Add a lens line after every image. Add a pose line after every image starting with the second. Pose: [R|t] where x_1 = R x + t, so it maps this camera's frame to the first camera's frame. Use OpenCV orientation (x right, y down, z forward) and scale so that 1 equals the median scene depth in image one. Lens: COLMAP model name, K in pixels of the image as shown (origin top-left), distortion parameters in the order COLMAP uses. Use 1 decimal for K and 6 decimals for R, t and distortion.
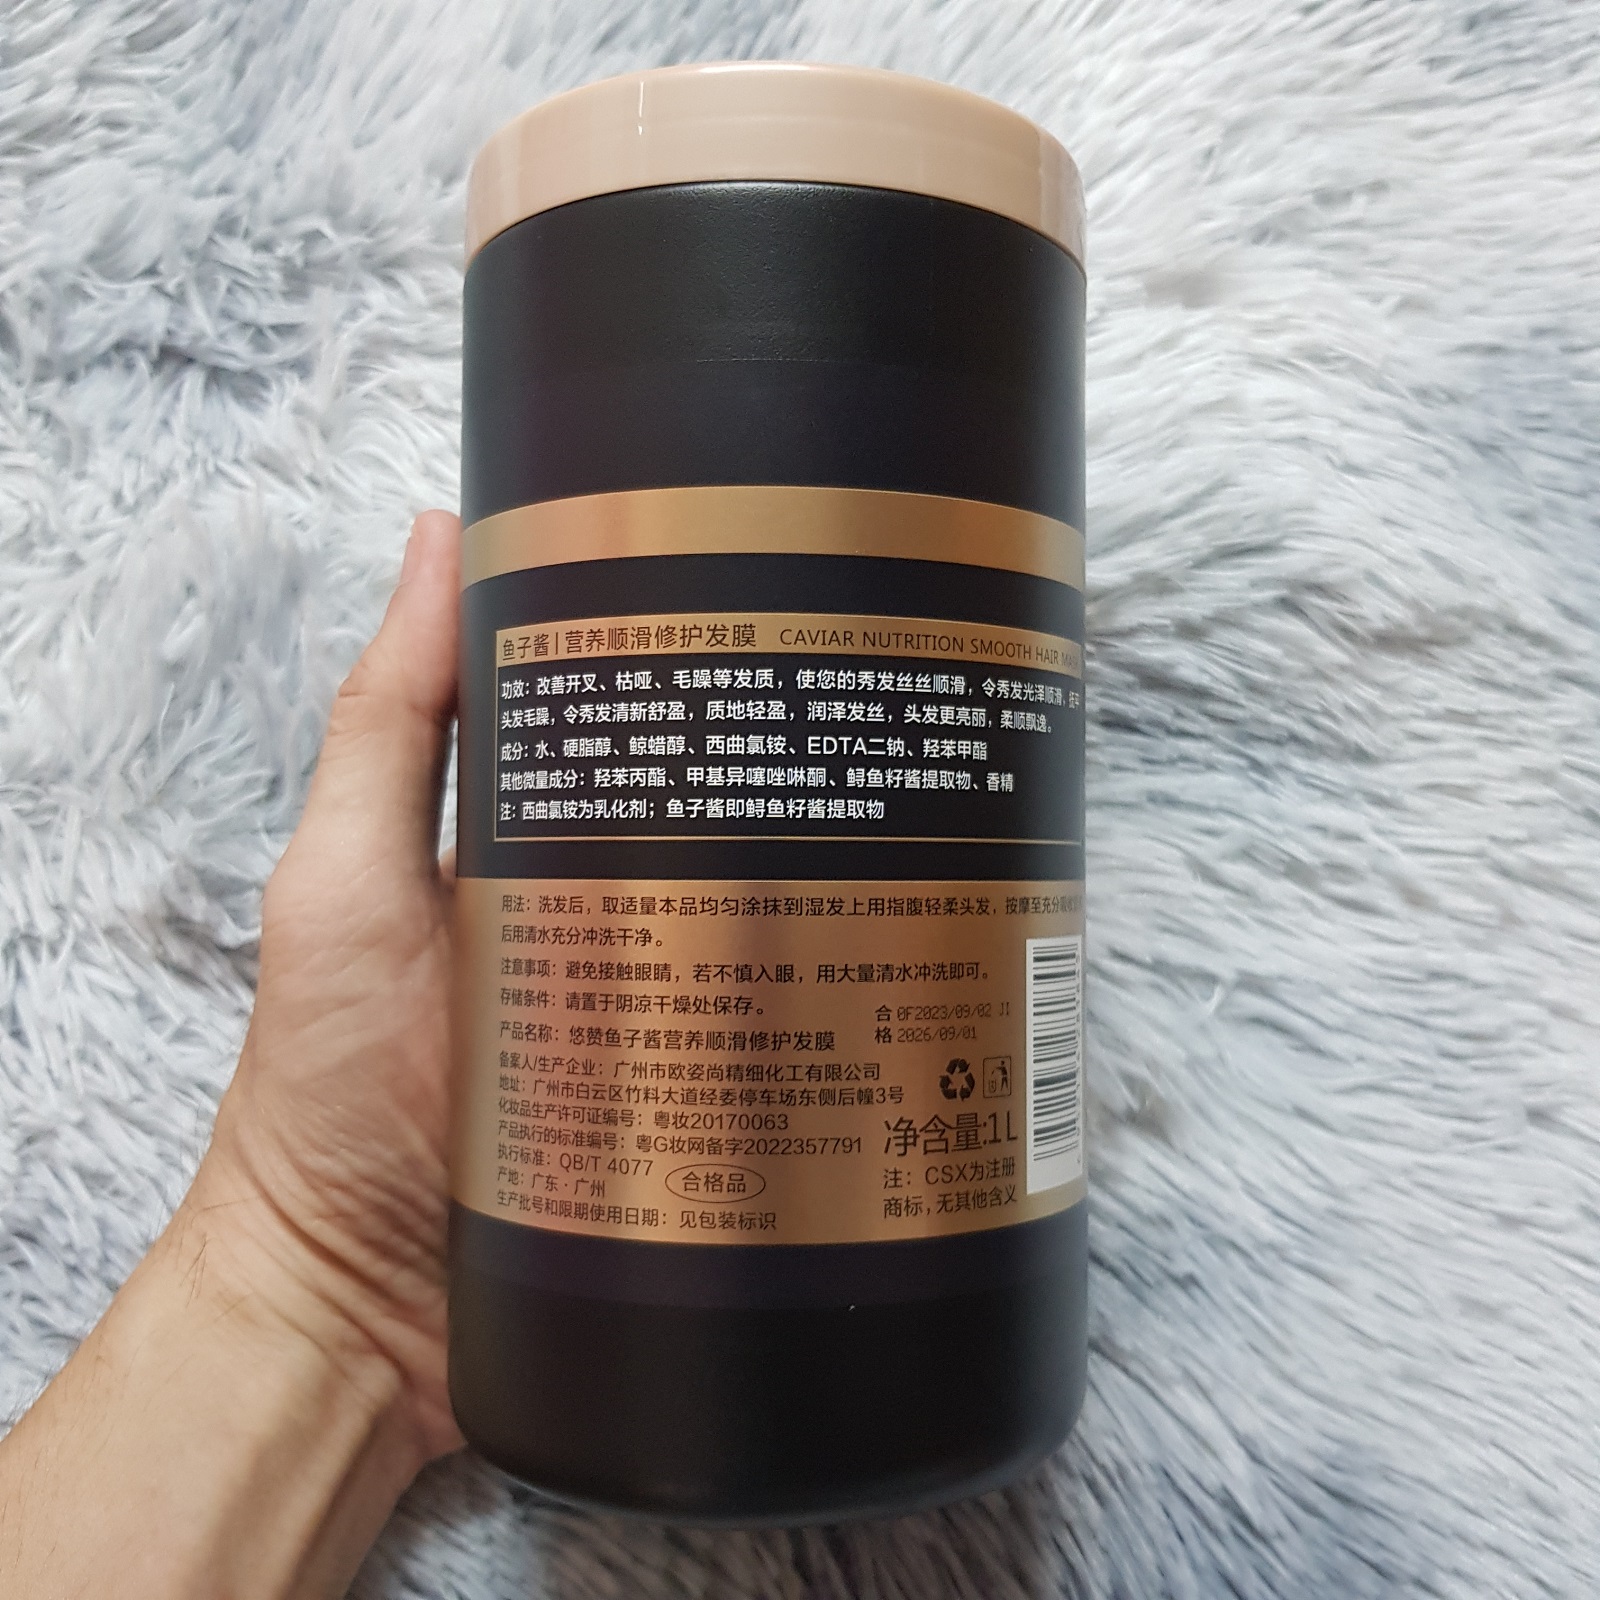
lens RADIAL K [[1696.1, 0, 800.0], [0, 1696.1, 800.0], [0, 0, 1]] dist [-0.221947, -0.003986]
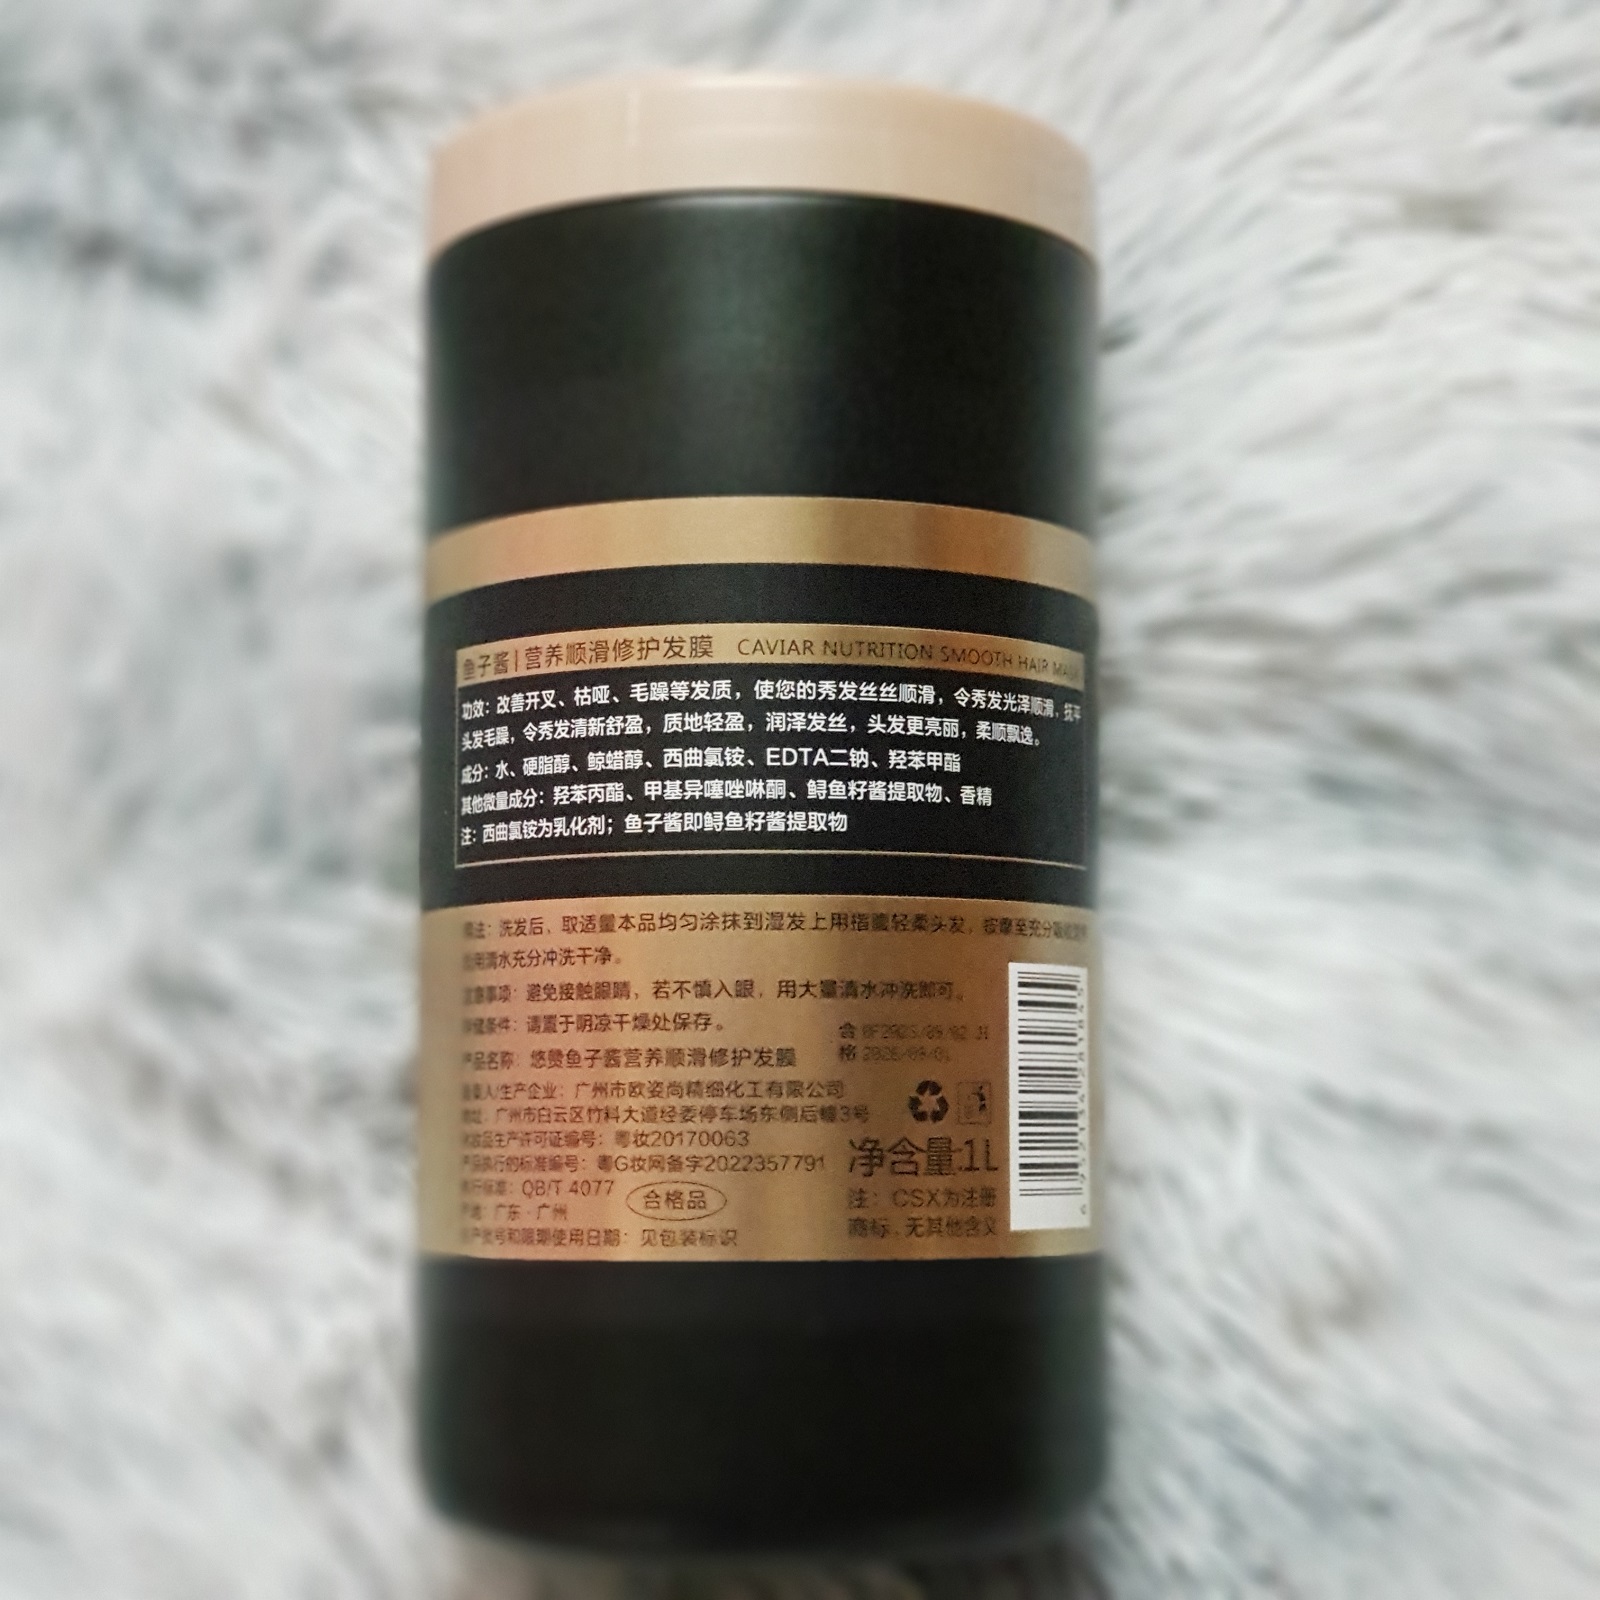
lens RADIAL K [[3405.8, 0, 834.7], [0, 3405.8, 796.2], [0, 0, 1]] dist [-1.345169, 9.685565]
pose [[0.996548, -0.017520, -0.081152, 0.200695], [0.010694, 0.996425, -0.083801, 0.153790], [0.082330, 0.082644, 0.993173, -0.935021]]
